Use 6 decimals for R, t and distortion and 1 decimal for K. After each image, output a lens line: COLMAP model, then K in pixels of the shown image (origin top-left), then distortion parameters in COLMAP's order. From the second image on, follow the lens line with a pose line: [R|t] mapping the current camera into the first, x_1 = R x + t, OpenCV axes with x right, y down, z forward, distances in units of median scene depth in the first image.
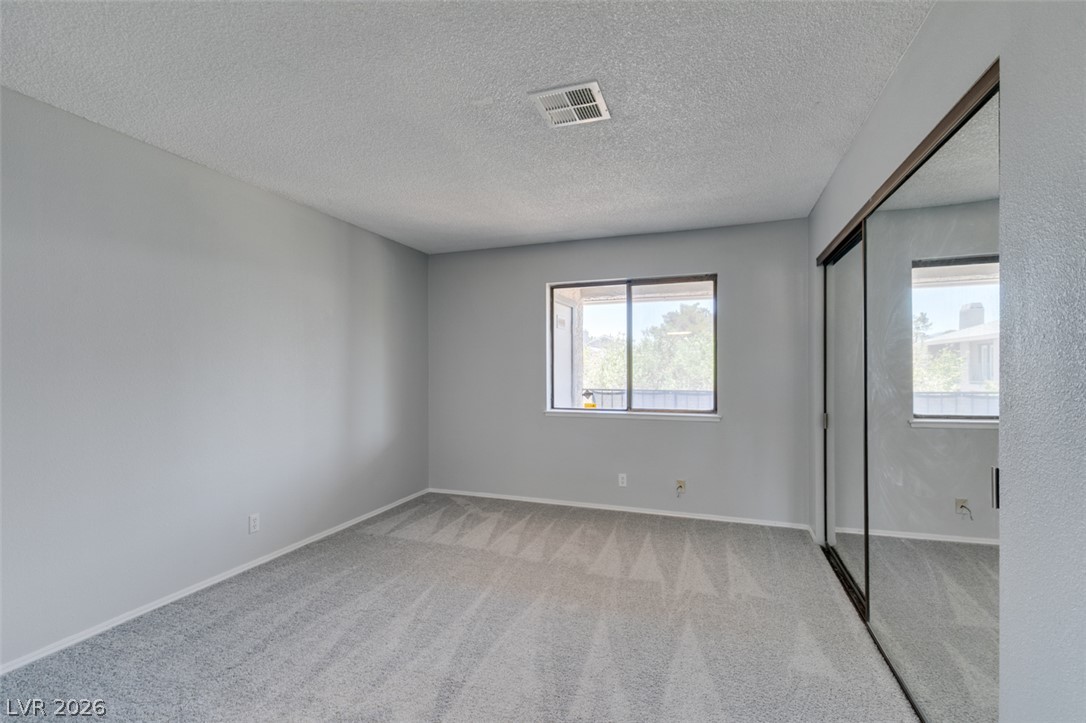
lens RADIAL K [[483.9, 0, 551.7], [0, 483.9, 381.2], [0, 0, 1]] dist [0.003259, -0.001975]
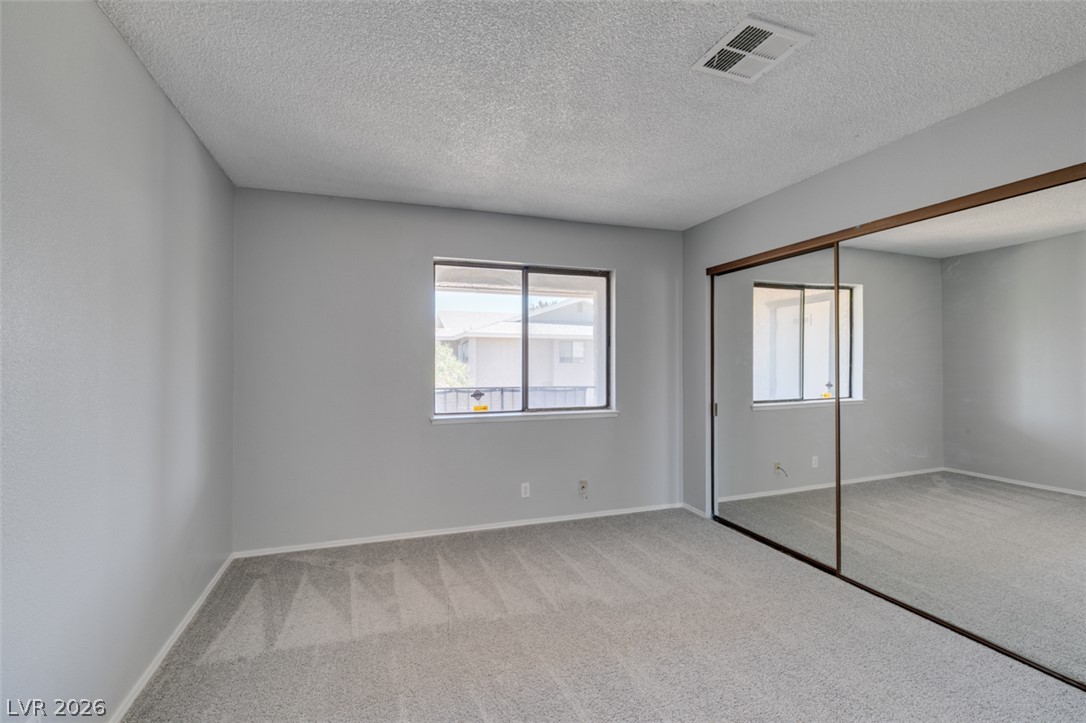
lens RADIAL K [[483.9, 0, 542.2], [0, 483.9, 365.7], [0, 0, 1]] dist [0.003259, -0.001975]
pose [[0.780790, -0.001701, 0.624791, -0.393970], [0.014891, 0.999763, -0.015887, -0.009061], [-0.624616, 0.021708, 0.780630, 0.291310]]
